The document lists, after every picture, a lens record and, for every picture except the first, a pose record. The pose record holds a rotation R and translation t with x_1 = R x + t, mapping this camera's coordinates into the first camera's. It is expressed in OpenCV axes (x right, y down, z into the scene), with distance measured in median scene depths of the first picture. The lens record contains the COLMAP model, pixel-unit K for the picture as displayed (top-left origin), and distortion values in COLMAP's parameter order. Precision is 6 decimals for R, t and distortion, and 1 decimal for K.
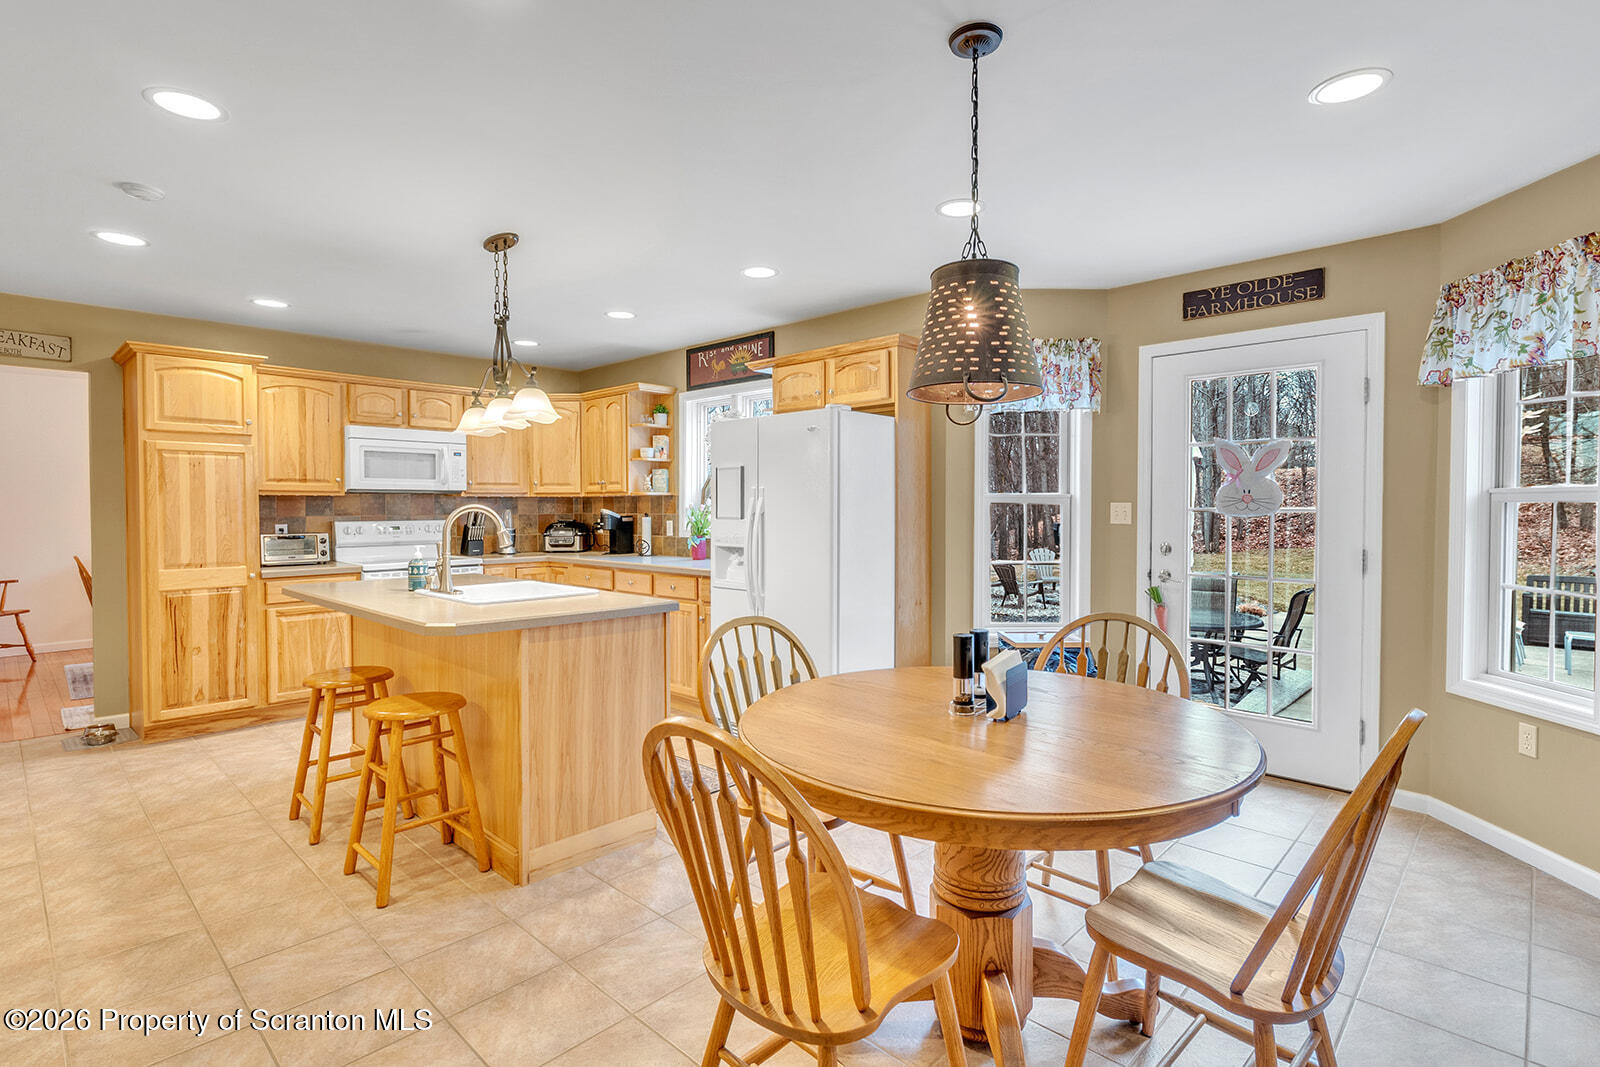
lens RADIAL K [[784.4, 0, 804.3], [0, 784.4, 521.9], [0, 0, 1]] dist [-0.001840, -0.000242]
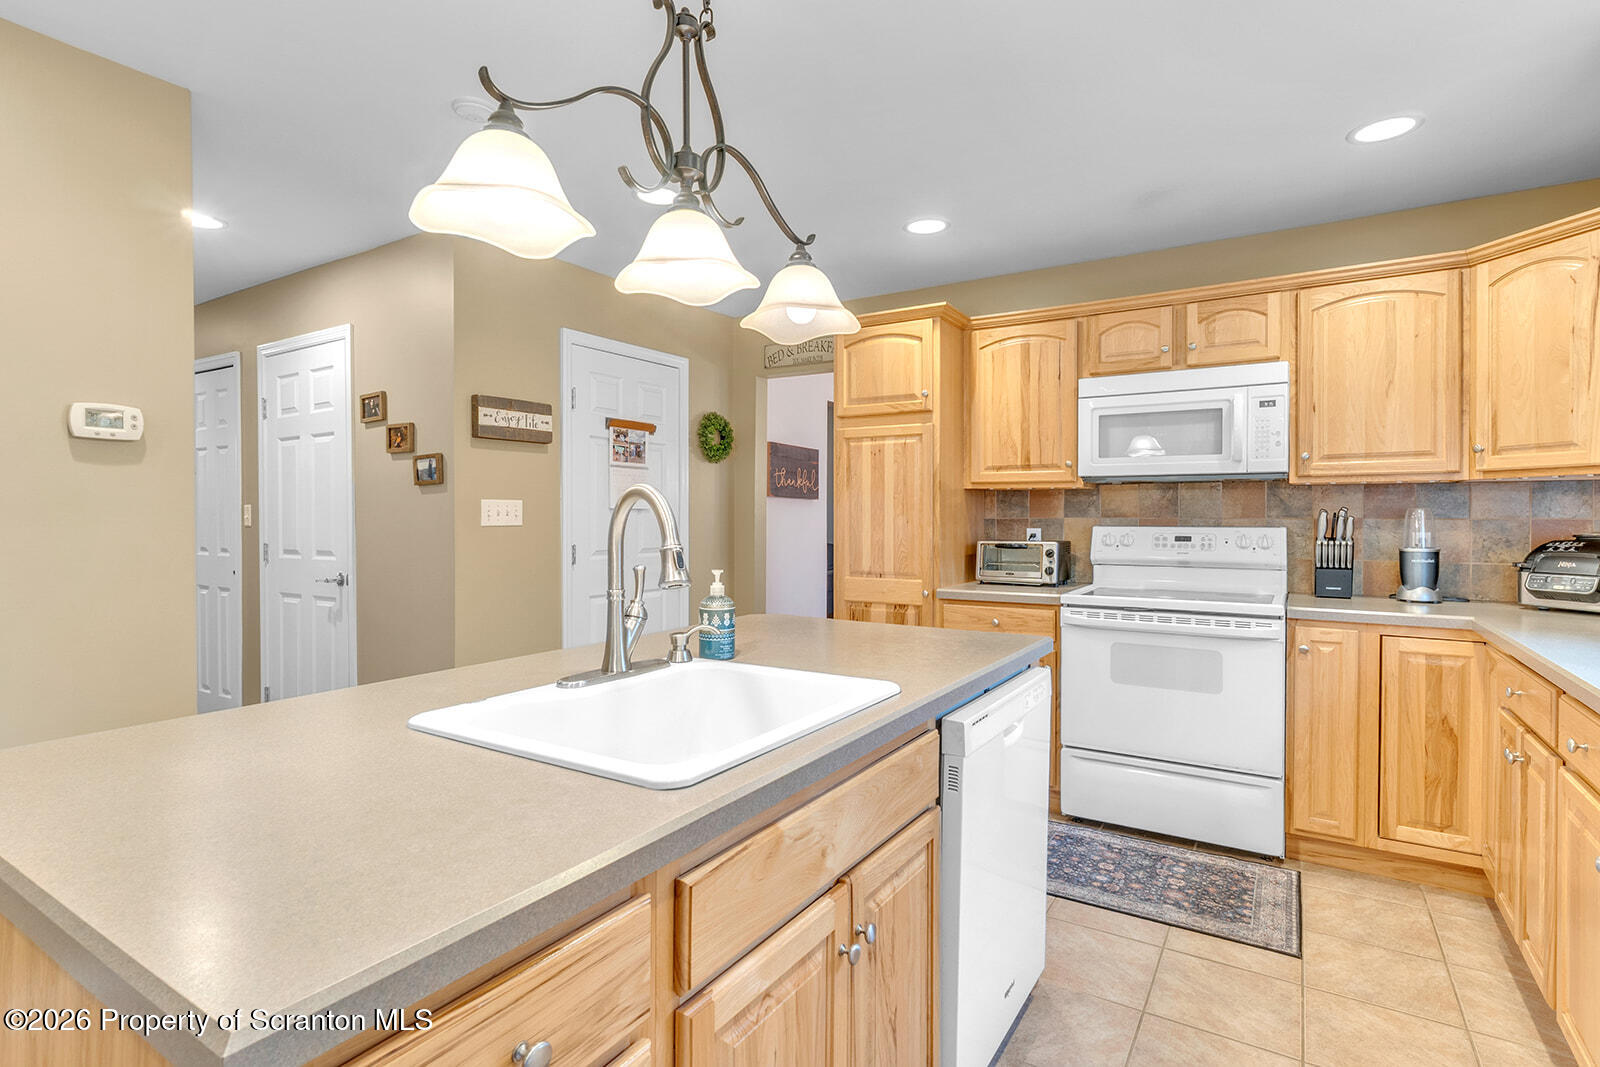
lens RADIAL K [[784.4, 0, 804.3], [0, 784.4, 521.9], [0, 0, 1]] dist [-0.001840, -0.000242]
pose [[0.198813, 0.010789, -0.979978, 0.019158], [-0.021124, 0.999754, 0.006721, -0.003539], [0.979810, 0.019365, 0.198992, 0.651782]]
